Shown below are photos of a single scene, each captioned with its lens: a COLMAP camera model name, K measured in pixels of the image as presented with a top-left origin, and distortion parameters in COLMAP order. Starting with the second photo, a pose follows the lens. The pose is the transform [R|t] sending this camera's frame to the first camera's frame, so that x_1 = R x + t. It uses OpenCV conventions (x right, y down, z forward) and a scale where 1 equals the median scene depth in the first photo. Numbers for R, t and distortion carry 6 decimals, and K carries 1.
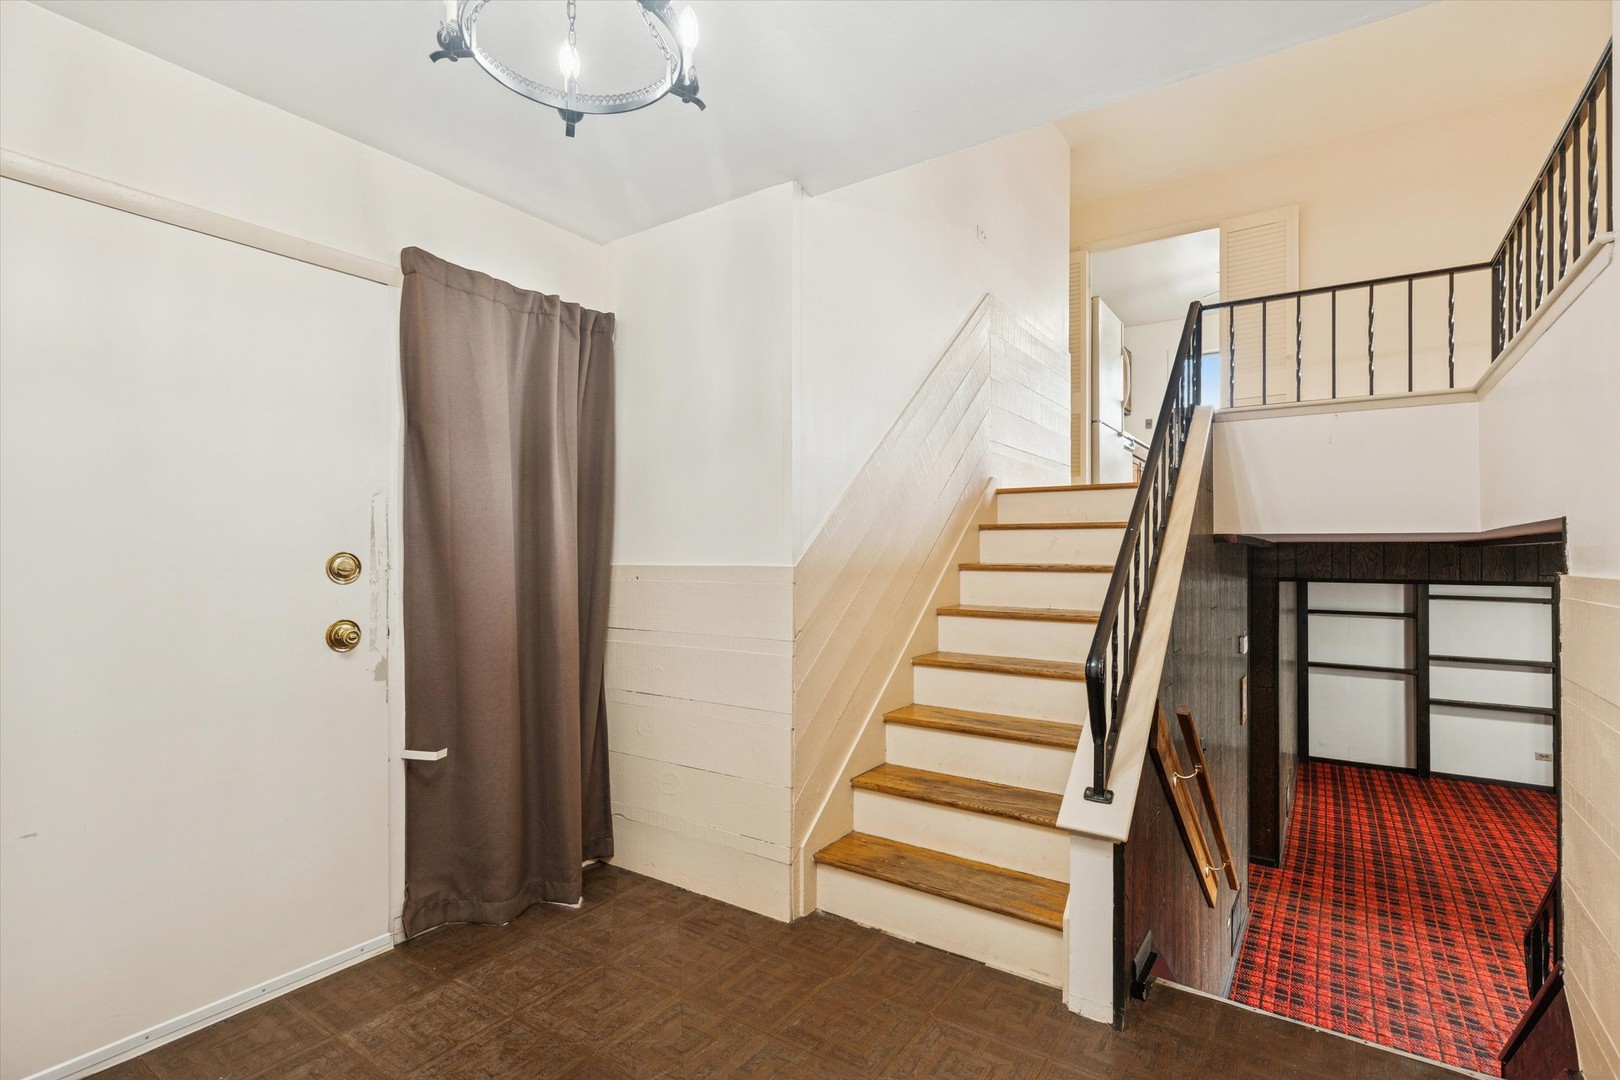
lens RADIAL K [[765.6, 0, 810.0], [0, 765.6, 540.0], [0, 0, 1]] dist [-0.001921, -0.000882]
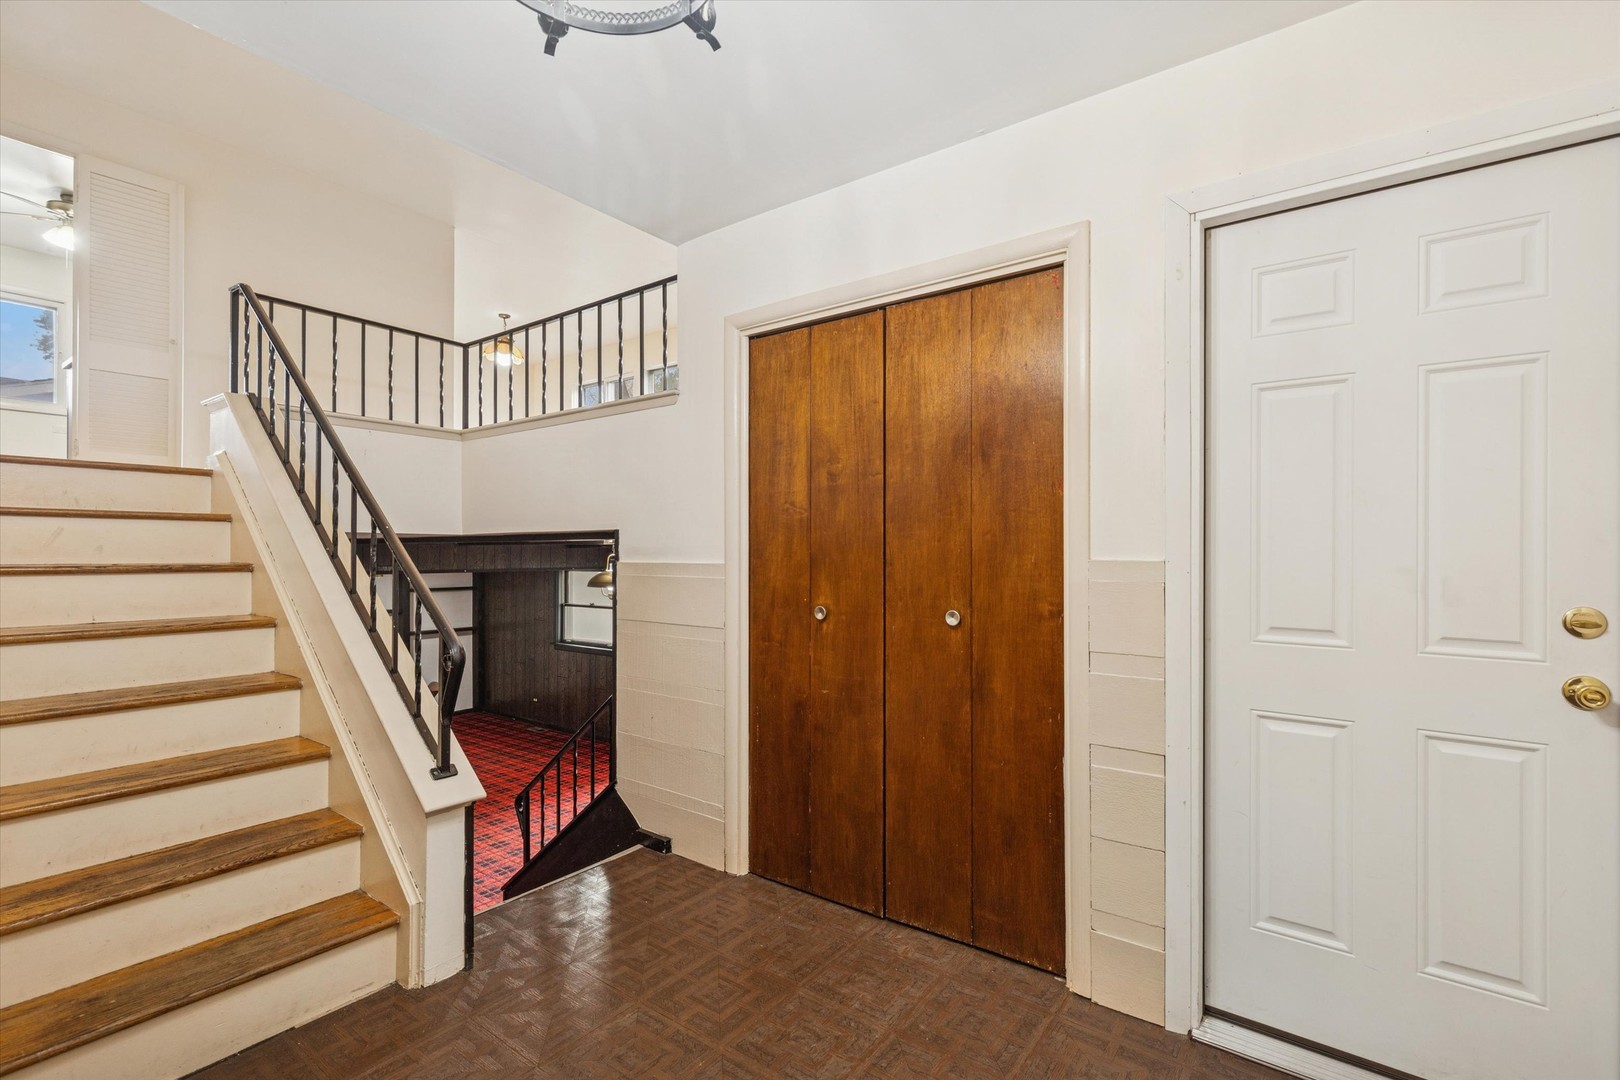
lens RADIAL K [[743.5, 0, 810.0], [0, 743.5, 540.0], [0, 0, 1]] dist [0.019205, 0.000187]
pose [[0.049689, 0.013815, 0.998669, -0.545059], [-0.017582, 0.999761, -0.012955, 0.005871], [-0.998610, -0.016915, 0.049920, 0.351873]]
